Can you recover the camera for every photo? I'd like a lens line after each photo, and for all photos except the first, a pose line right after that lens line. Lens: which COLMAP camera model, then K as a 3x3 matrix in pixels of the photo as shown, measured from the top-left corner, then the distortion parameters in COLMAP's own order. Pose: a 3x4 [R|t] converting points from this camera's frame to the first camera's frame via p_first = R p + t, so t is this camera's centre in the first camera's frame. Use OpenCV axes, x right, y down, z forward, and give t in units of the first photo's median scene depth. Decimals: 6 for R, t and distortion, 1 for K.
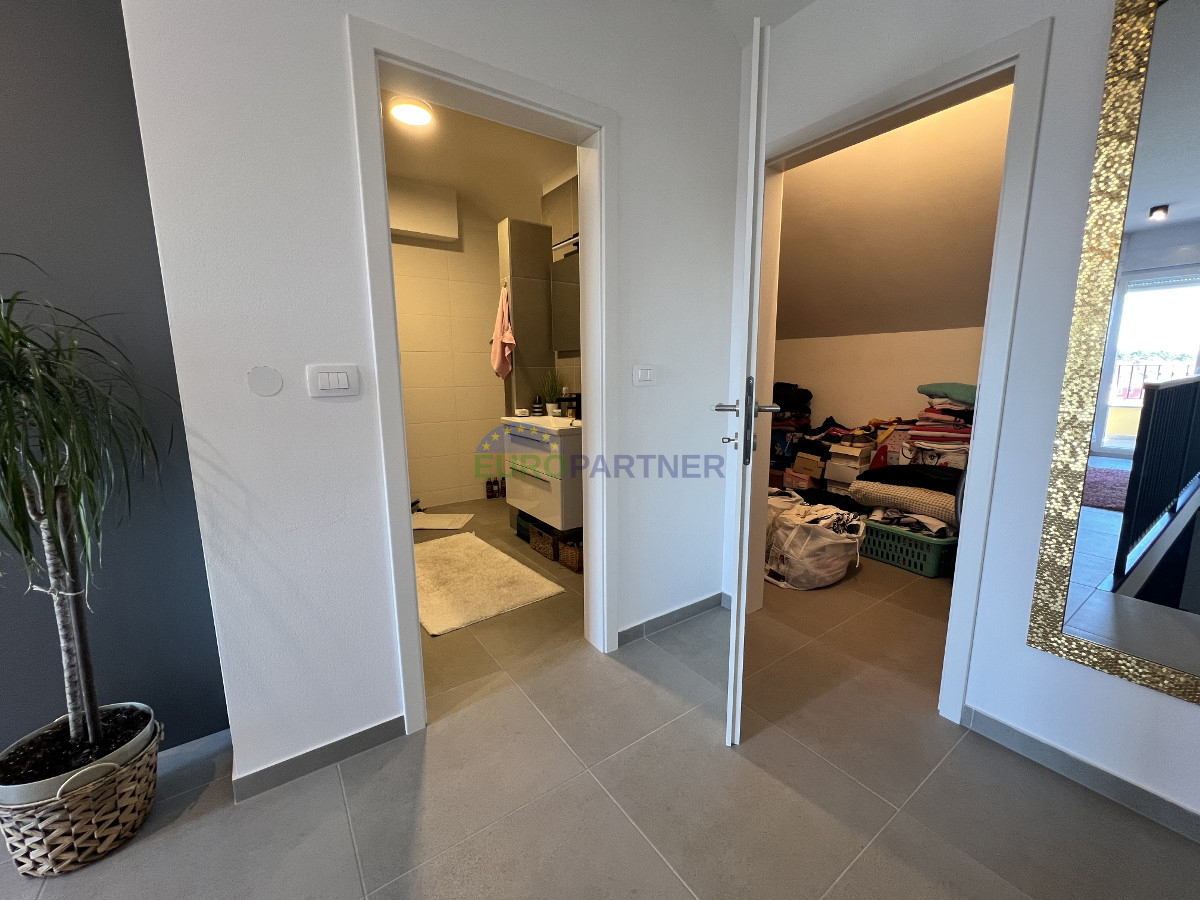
lens RADIAL K [[482.2, 0, 602.9], [0, 482.2, 450.5], [0, 0, 1]] dist [-0.001205, 0.000199]
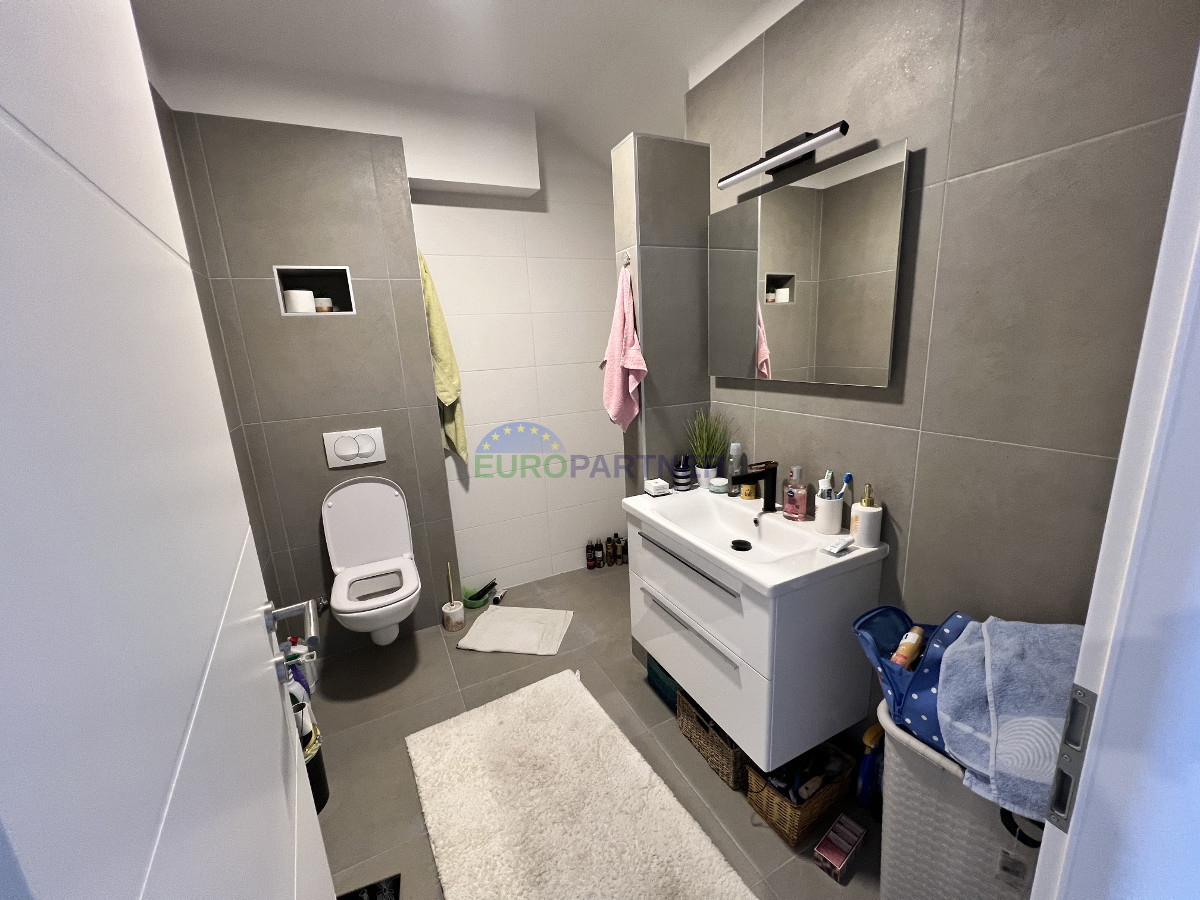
lens RADIAL K [[478.2, 0, 600.0], [0, 478.2, 450.0], [0, 0, 1]] dist [0.001303, 0.000009]
pose [[0.987055, -0.005193, -0.160296, -0.143443], [0.016785, 0.997332, 0.071045, -0.164950], [0.159500, -0.072816, 0.984509, 0.429086]]
